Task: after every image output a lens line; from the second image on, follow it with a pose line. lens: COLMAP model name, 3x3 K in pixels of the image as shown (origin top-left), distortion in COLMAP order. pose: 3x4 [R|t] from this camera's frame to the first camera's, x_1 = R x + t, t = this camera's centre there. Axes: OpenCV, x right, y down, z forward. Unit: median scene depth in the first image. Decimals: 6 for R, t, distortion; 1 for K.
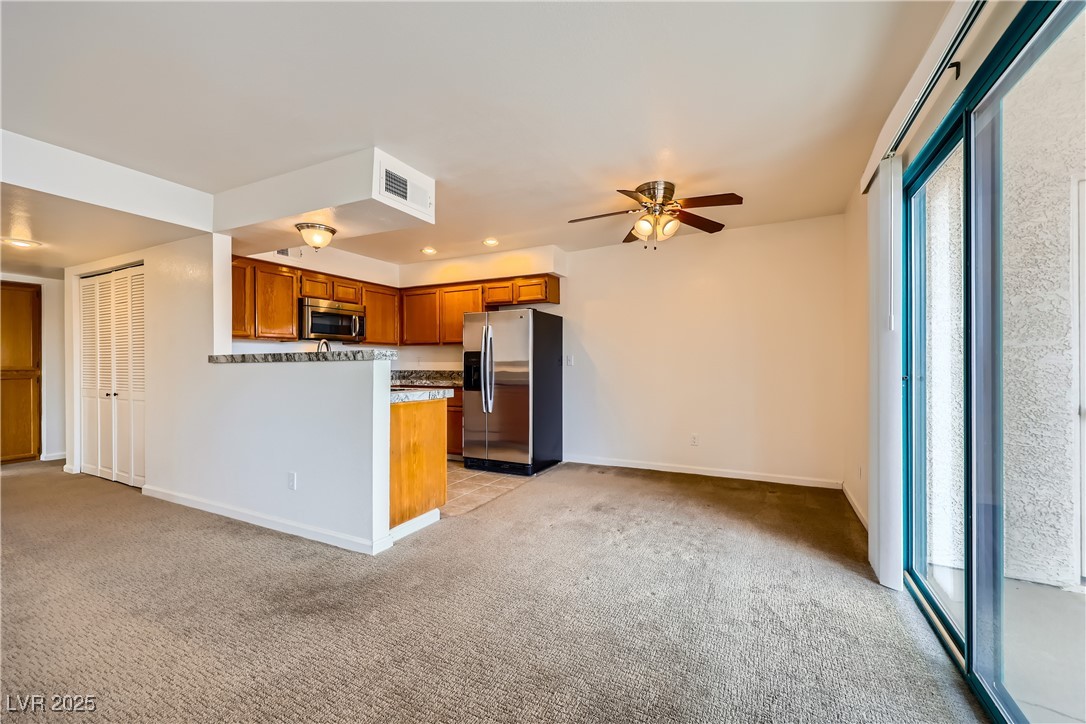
lens RADIAL K [[432.2, 0, 542.1], [0, 432.2, 364.8], [0, 0, 1]] dist [-0.033192, 0.000060]
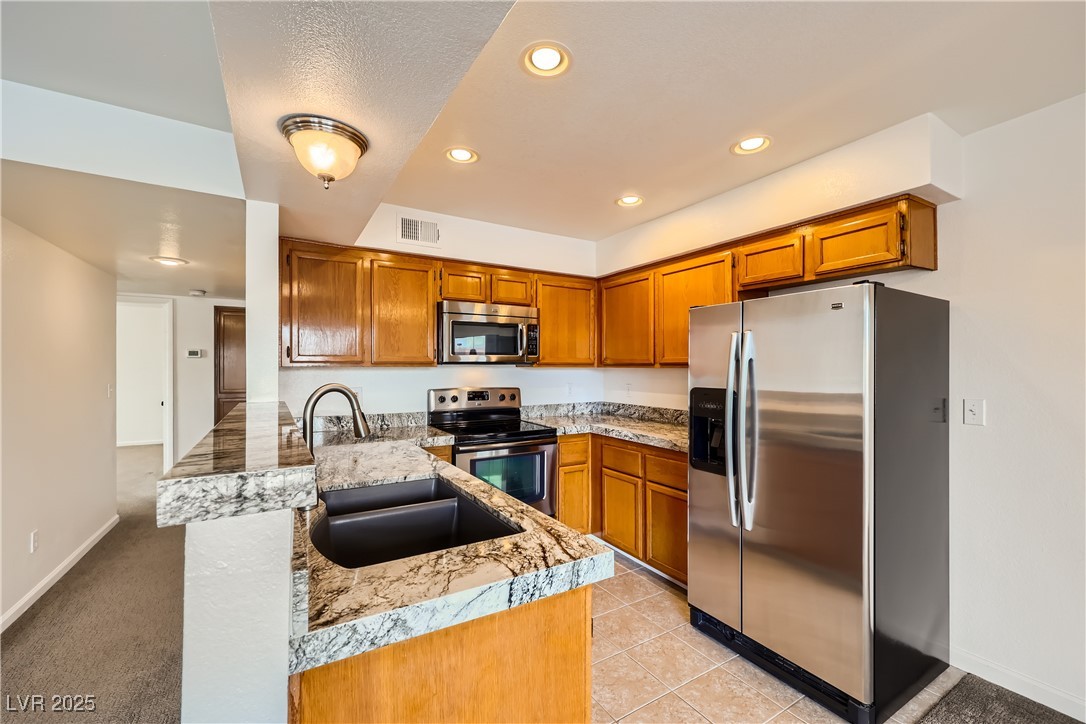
lens RADIAL K [[448.0, 0, 543.2], [0, 448.0, 370.3], [0, 0, 1]] dist [0.000624, -0.000010]
pose [[0.847959, 0.002092, -0.530058, -0.050116], [-0.001406, 0.999998, 0.001698, -0.046959], [0.530061, -0.000694, 0.847960, 0.451477]]
